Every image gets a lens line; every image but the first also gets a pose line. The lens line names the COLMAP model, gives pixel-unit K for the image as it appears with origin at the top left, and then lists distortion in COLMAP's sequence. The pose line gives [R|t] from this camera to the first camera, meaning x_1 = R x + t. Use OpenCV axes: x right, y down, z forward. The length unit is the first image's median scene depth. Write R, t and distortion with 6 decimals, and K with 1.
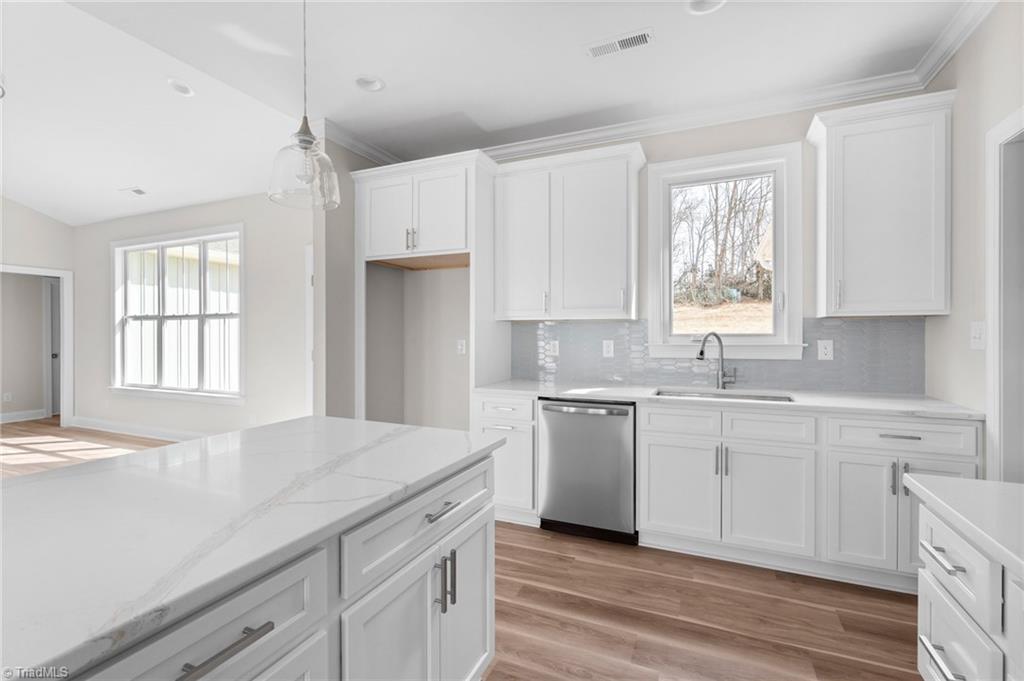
lens RADIAL K [[461.0, 0, 511.9], [0, 461.0, 335.1], [0, 0, 1]] dist [-0.001483, -0.000063]
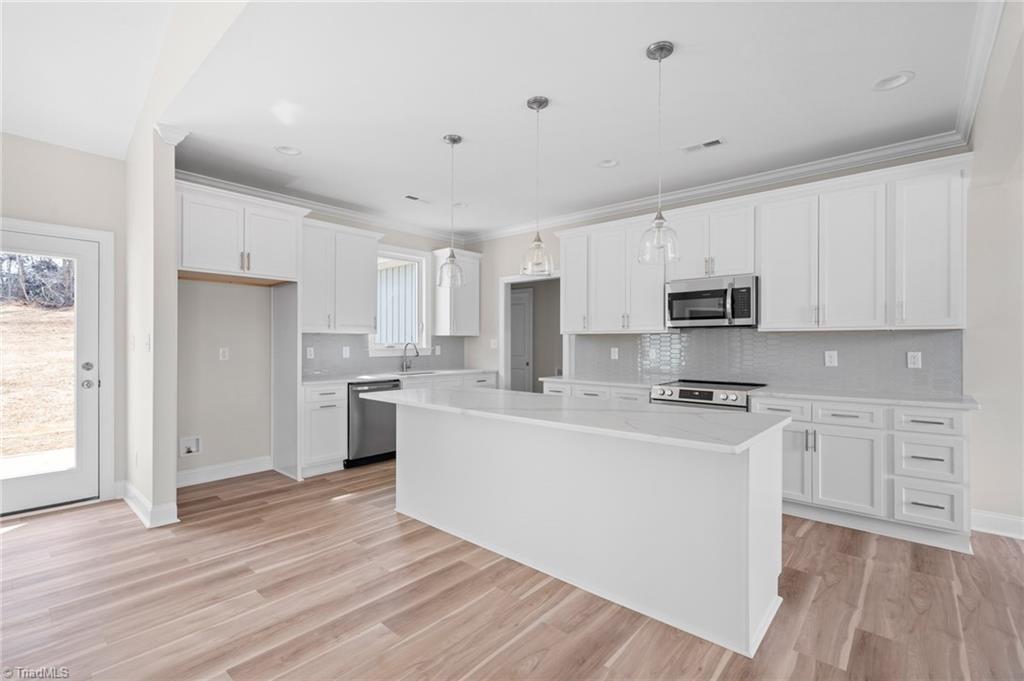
lens RADIAL K [[461.0, 0, 509.0], [0, 461.0, 342.1], [0, 0, 1]] dist [-0.001483, -0.000063]
pose [[0.305654, 0.004053, 0.952134, -0.646779], [-0.000890, 0.999992, -0.003971, 0.000430], [-0.952142, 0.000366, 0.305655, 0.002304]]
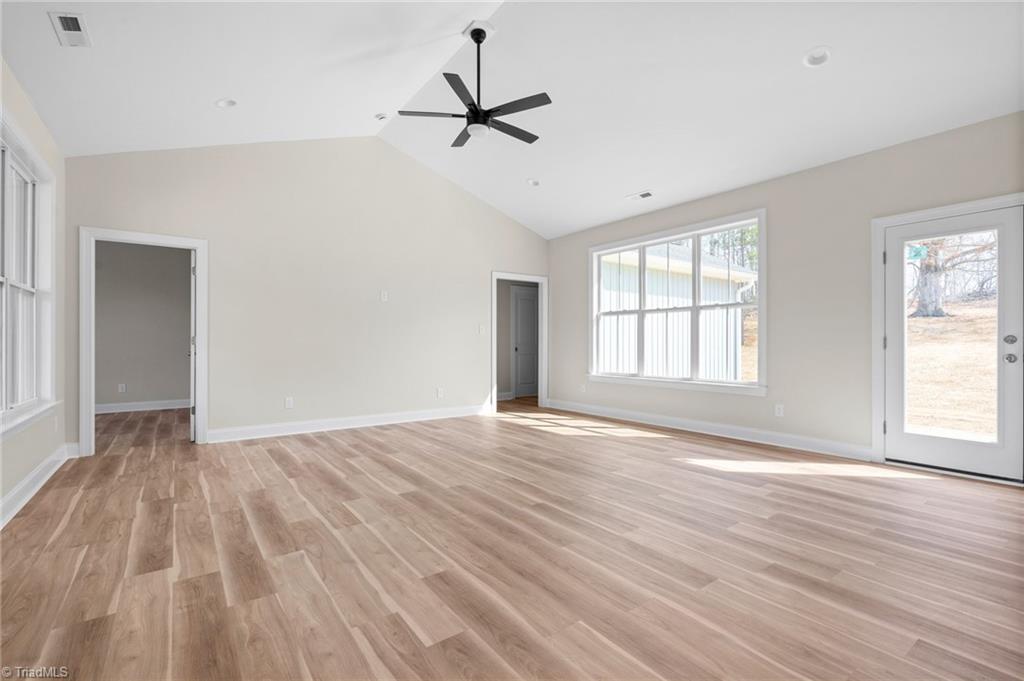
lens RADIAL K [[461.0, 0, 510.4], [0, 461.0, 341.2], [0, 0, 1]] dist [-0.001483, -0.000063]
pose [[0.864521, -0.002034, -0.502592, -0.483191], [-0.000409, 0.999989, -0.004750, 0.037125], [0.502596, 0.004312, 0.864510, -0.096297]]
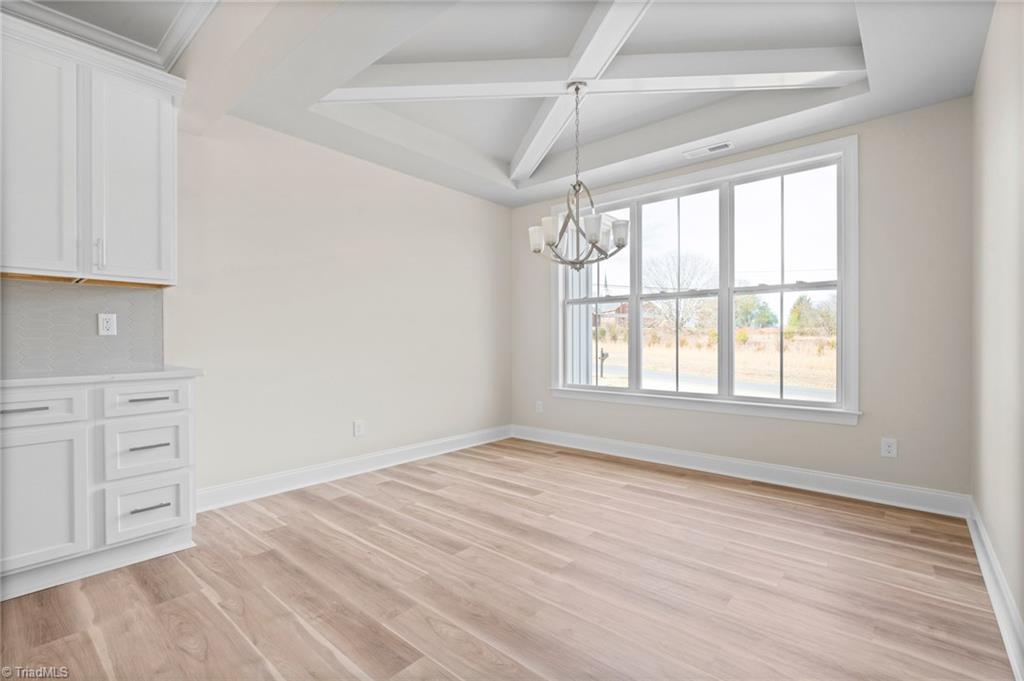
lens RADIAL K [[461.0, 0, 507.9], [0, 461.0, 341.2], [0, 0, 1]] dist [-0.001483, -0.000063]
pose [[-0.953962, 0.000915, 0.299925, -0.428804], [0.002485, 0.999985, 0.004854, 0.035835], [-0.299916, 0.005375, -0.953951, -0.002796]]
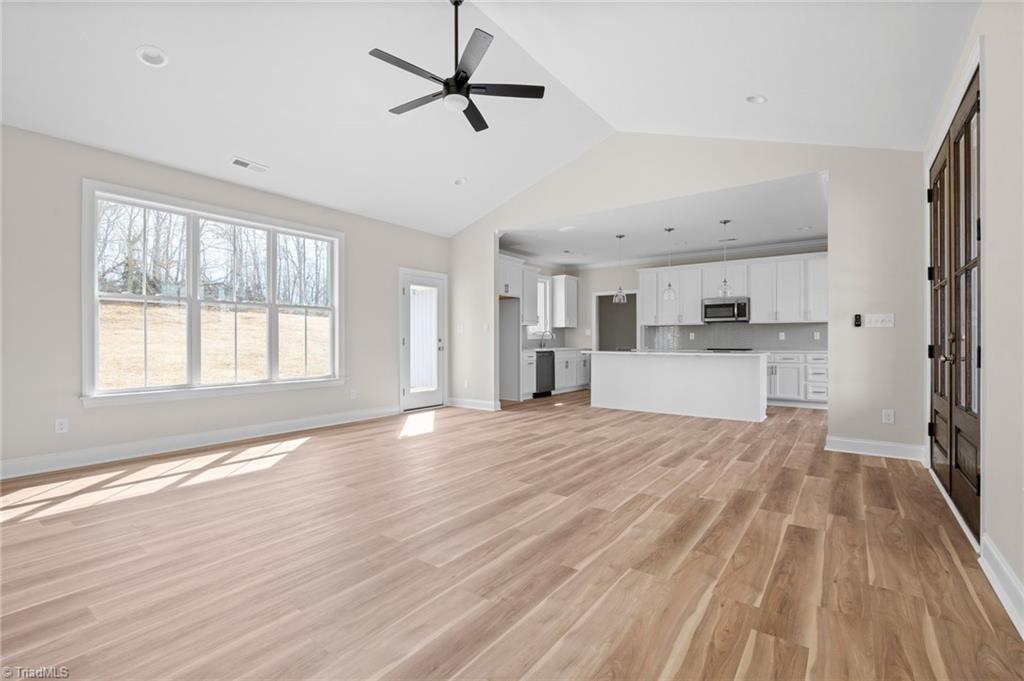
lens RADIAL K [[461.0, 0, 509.3], [0, 461.0, 340.5], [0, 0, 1]] dist [-0.001483, -0.000063]
pose [[0.220643, 0.001973, 0.975353, -1.443153], [0.001898, 0.999995, -0.002453, 0.035896], [-0.975353, 0.002393, 0.220639, 0.268961]]
